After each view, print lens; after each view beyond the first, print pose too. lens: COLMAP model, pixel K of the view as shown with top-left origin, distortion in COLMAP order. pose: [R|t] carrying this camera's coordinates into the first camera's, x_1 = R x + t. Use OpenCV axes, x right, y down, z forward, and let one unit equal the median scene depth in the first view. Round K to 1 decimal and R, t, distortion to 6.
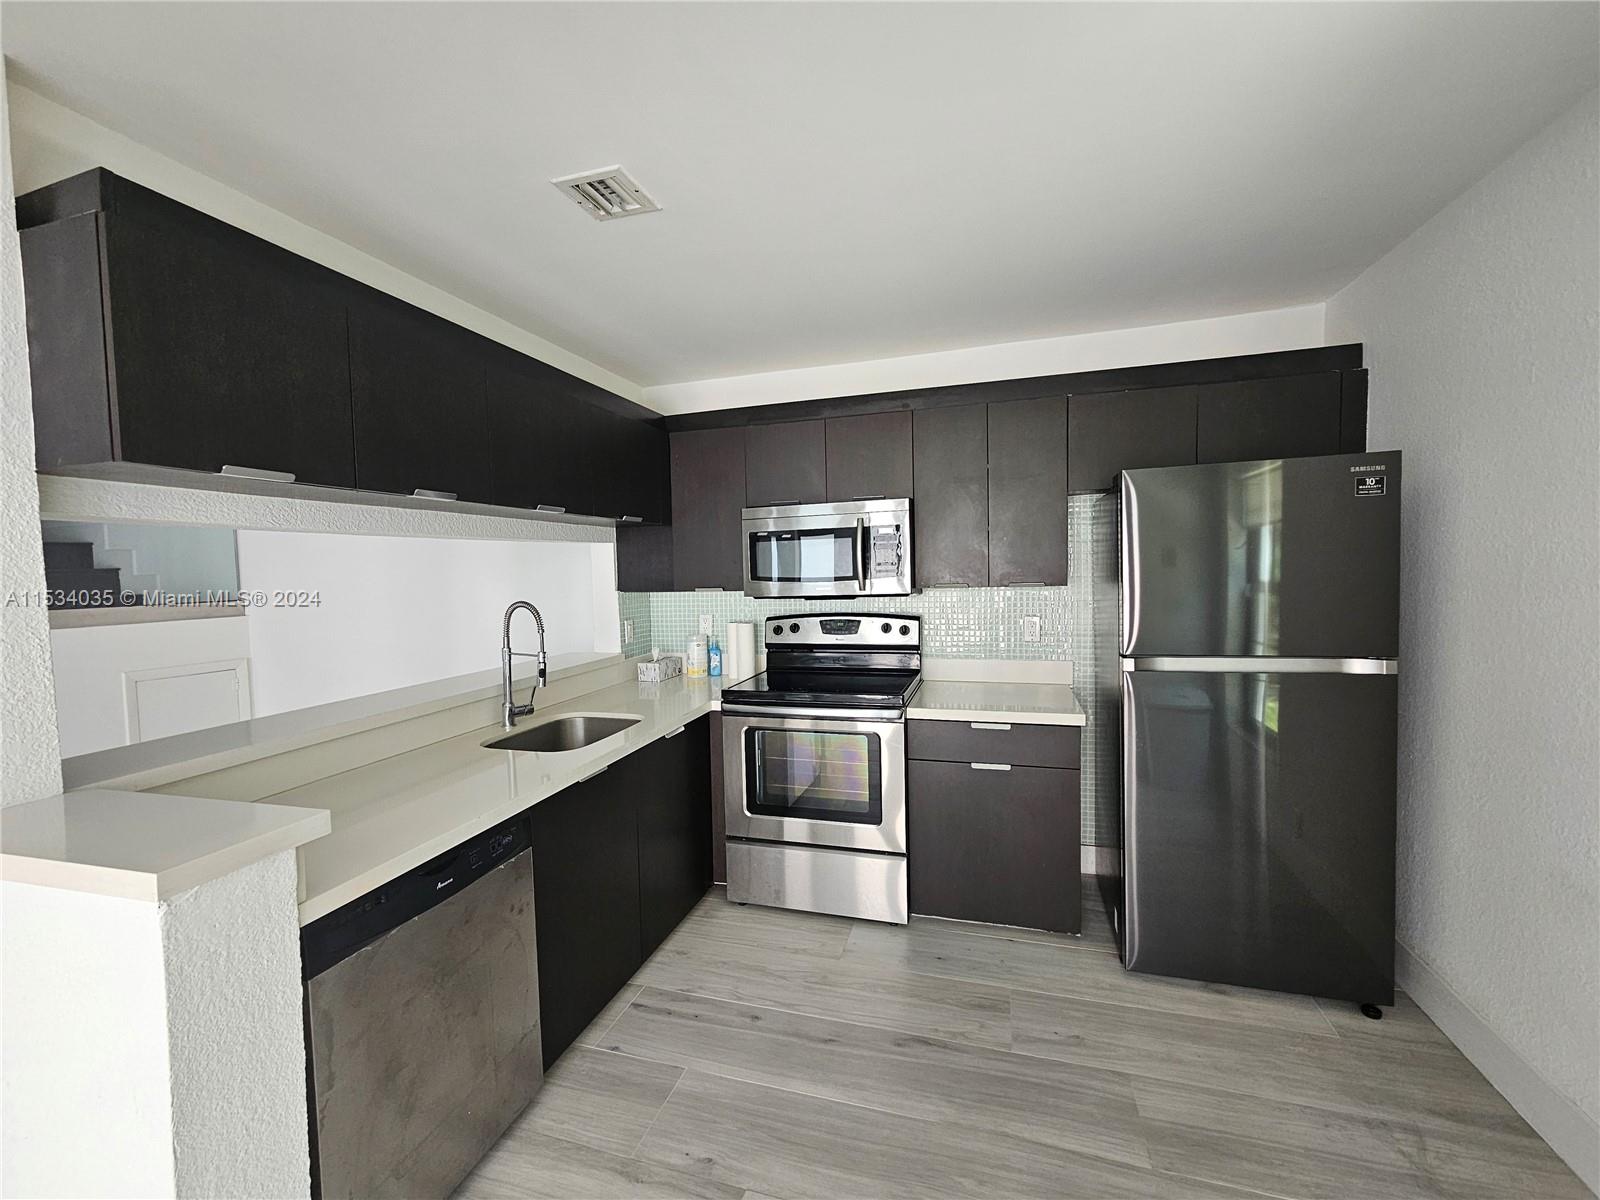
lens RADIAL K [[662.7, 0, 797.3], [0, 662.7, 601.0], [0, 0, 1]] dist [0.001165, 0.000915]
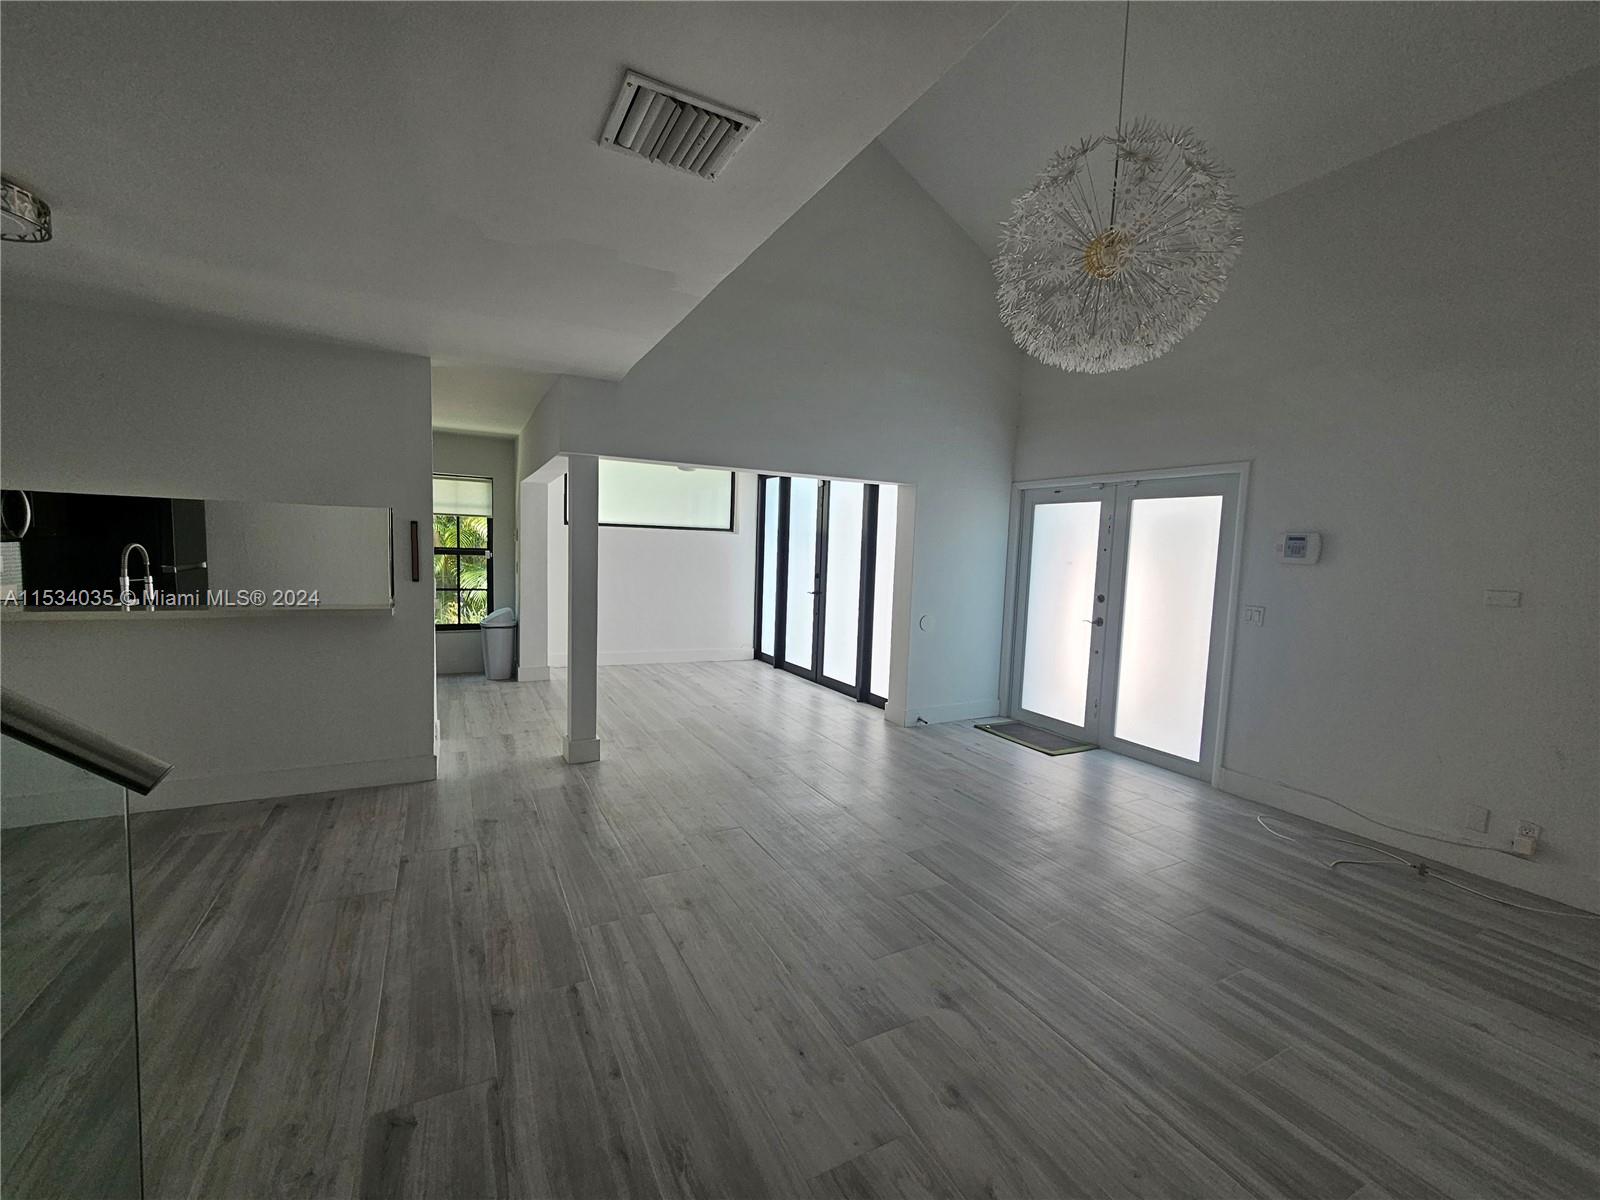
lens RADIAL K [[662.7, 0, 797.3], [0, 662.7, 601.0], [0, 0, 1]] dist [0.001165, 0.000915]
pose [[-0.704130, -0.061683, 0.707387, -2.181270], [0.015365, 0.994663, 0.102027, 0.000037], [-0.709905, 0.082709, -0.699424, 0.874024]]
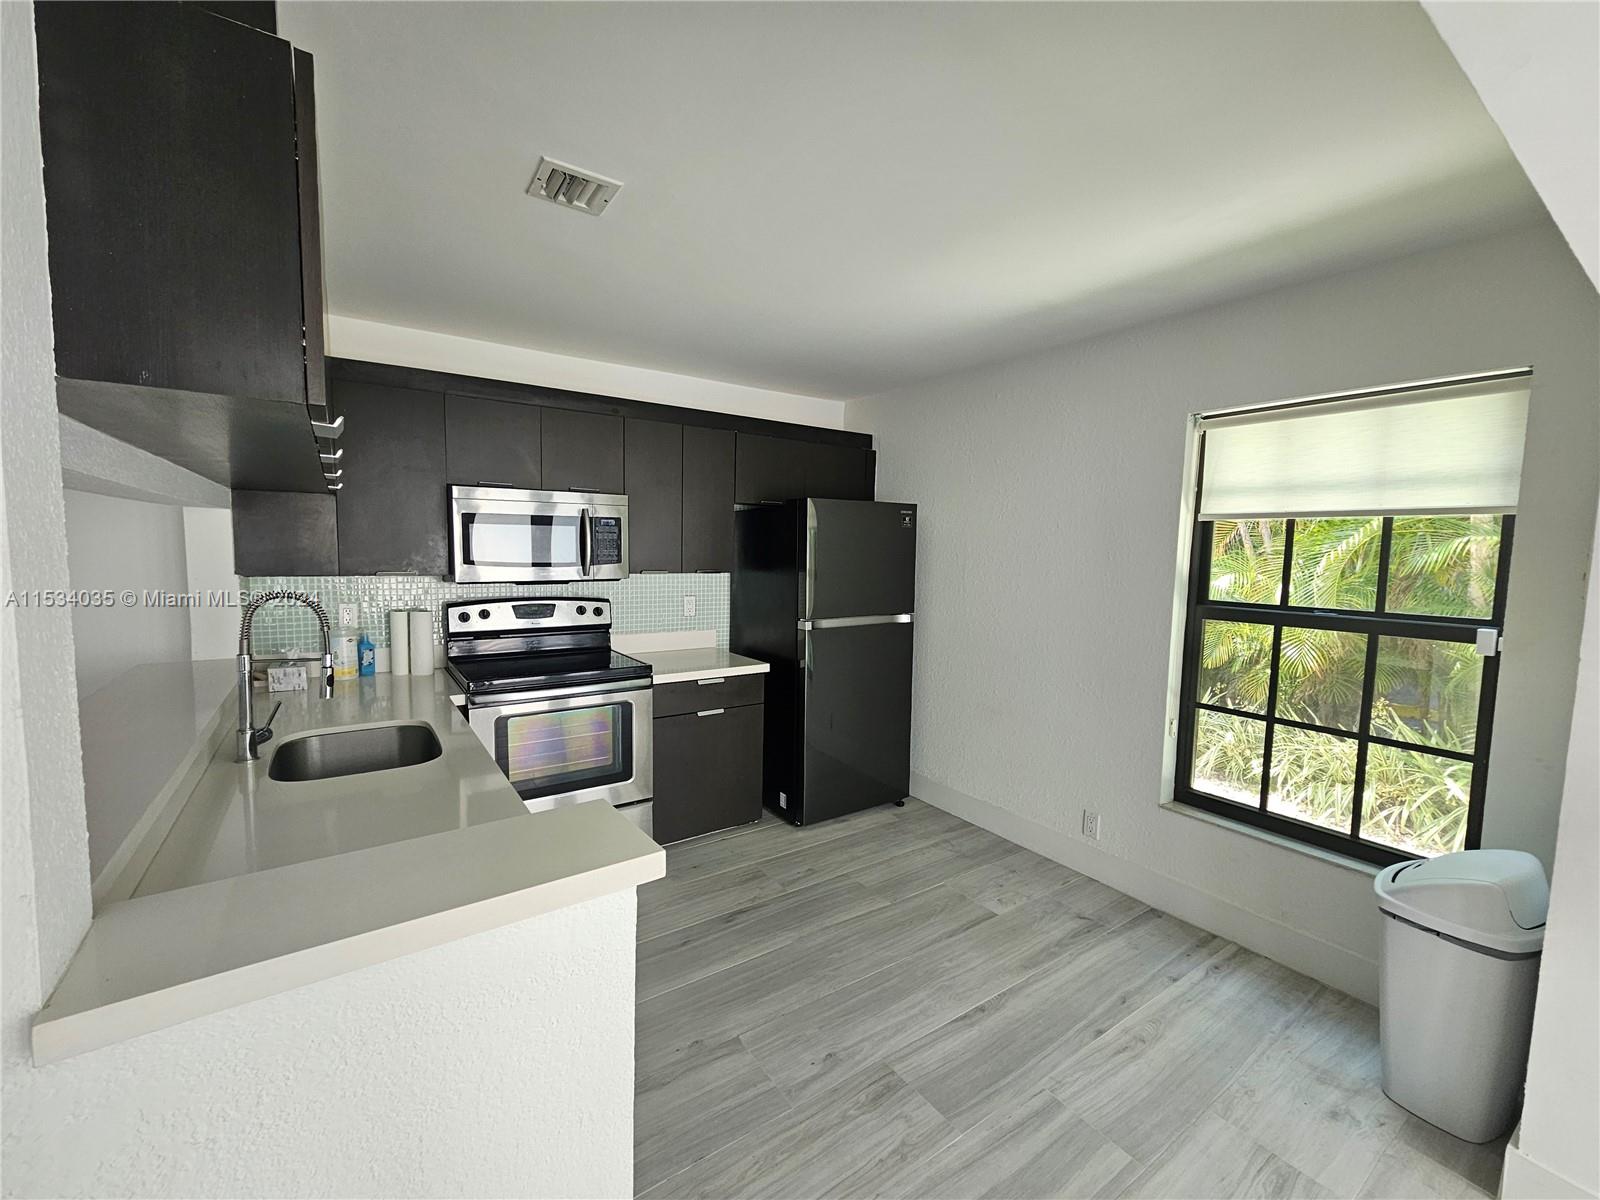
lens RADIAL K [[662.7, 0, 797.3], [0, 662.7, 601.0], [0, 0, 1]] dist [0.001165, 0.000915]
pose [[0.620568, -0.027494, 0.783670, -0.573064], [0.004891, 0.999501, 0.031193, -0.007154], [-0.784137, -0.015524, 0.620393, 0.061395]]
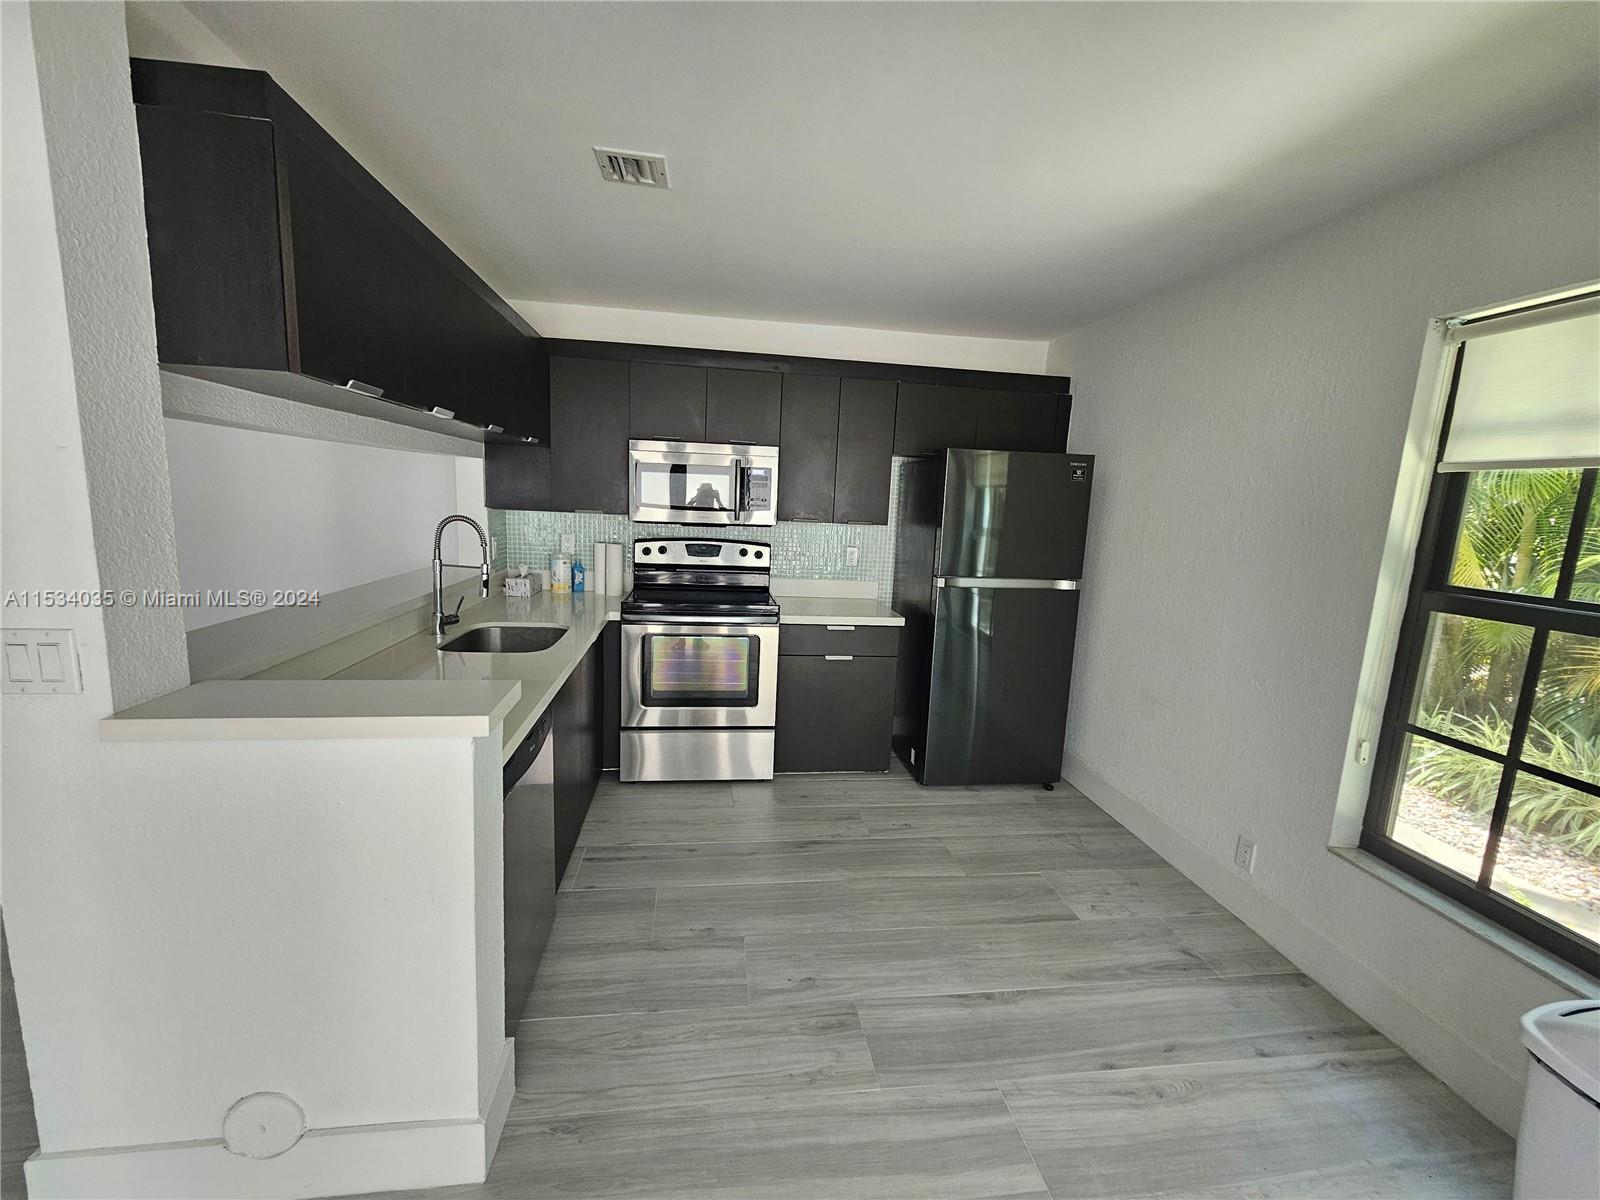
lens RADIAL K [[662.7, 0, 797.3], [0, 662.7, 601.0], [0, 0, 1]] dist [0.001165, 0.000915]
pose [[0.905701, 0.001529, 0.423914, -0.333558], [-0.047956, 0.993944, 0.098873, 0.005439], [-0.421195, -0.109879, 0.900290, -0.155793]]
